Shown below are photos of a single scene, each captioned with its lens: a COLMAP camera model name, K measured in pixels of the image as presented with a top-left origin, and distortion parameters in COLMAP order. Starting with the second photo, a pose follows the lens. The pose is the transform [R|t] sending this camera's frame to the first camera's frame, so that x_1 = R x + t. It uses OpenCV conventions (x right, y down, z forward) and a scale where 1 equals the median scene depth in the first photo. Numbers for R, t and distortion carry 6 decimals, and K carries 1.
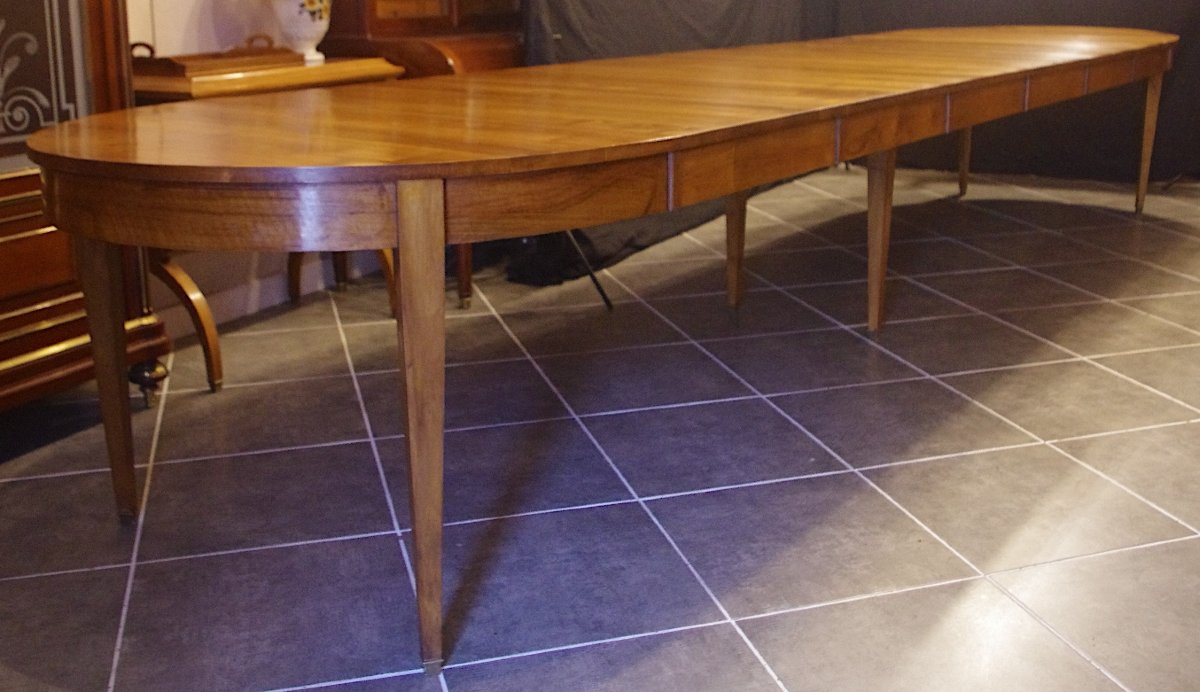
lens RADIAL K [[1180.9, 0, 600.3], [0, 1180.9, 242.4], [0, 0, 1]] dist [-0.068383, 0.000000]
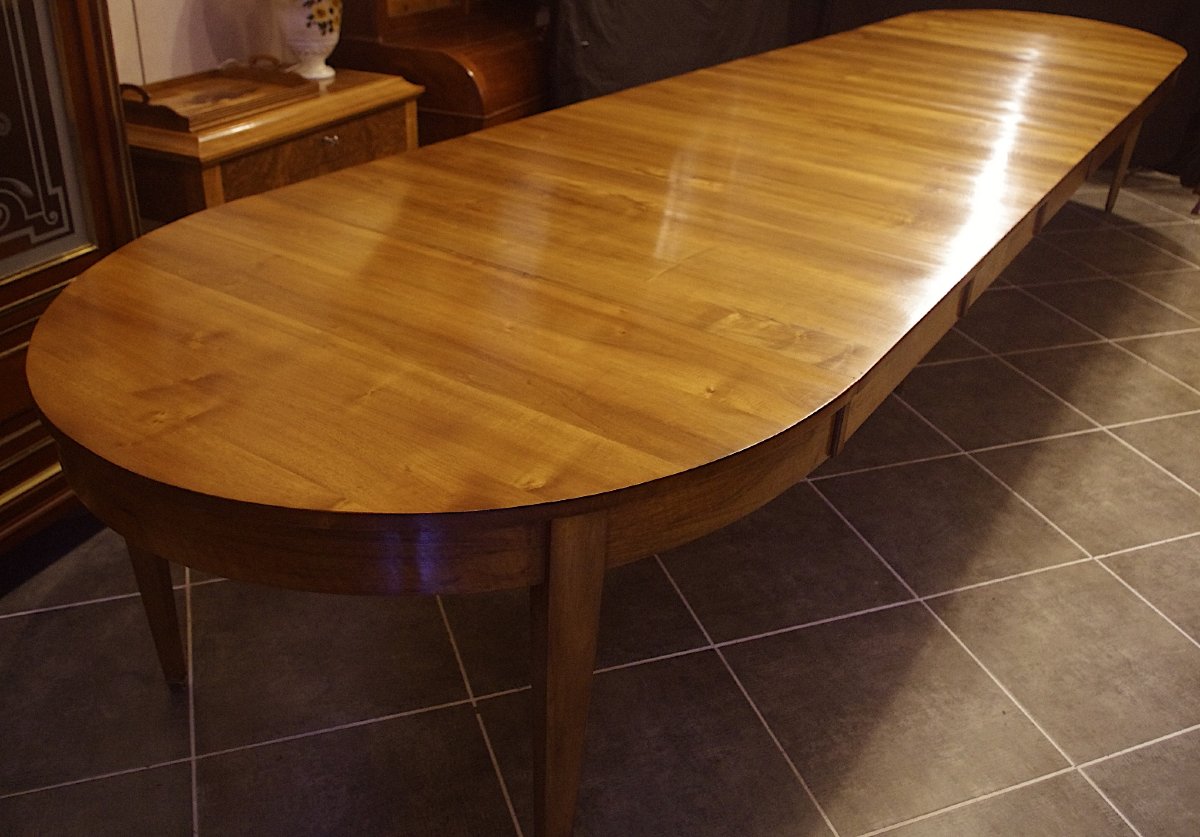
lens RADIAL K [[1017.2, 0, 605.8], [0, 1017.2, 388.5], [0, 0, 1]] dist [-0.063238, -0.004980]
pose [[0.996126, 0.017699, 0.086140, -0.120611], [-0.040929, 0.960286, 0.275999, -0.194202], [-0.077834, -0.278455, 0.957290, 0.240733]]
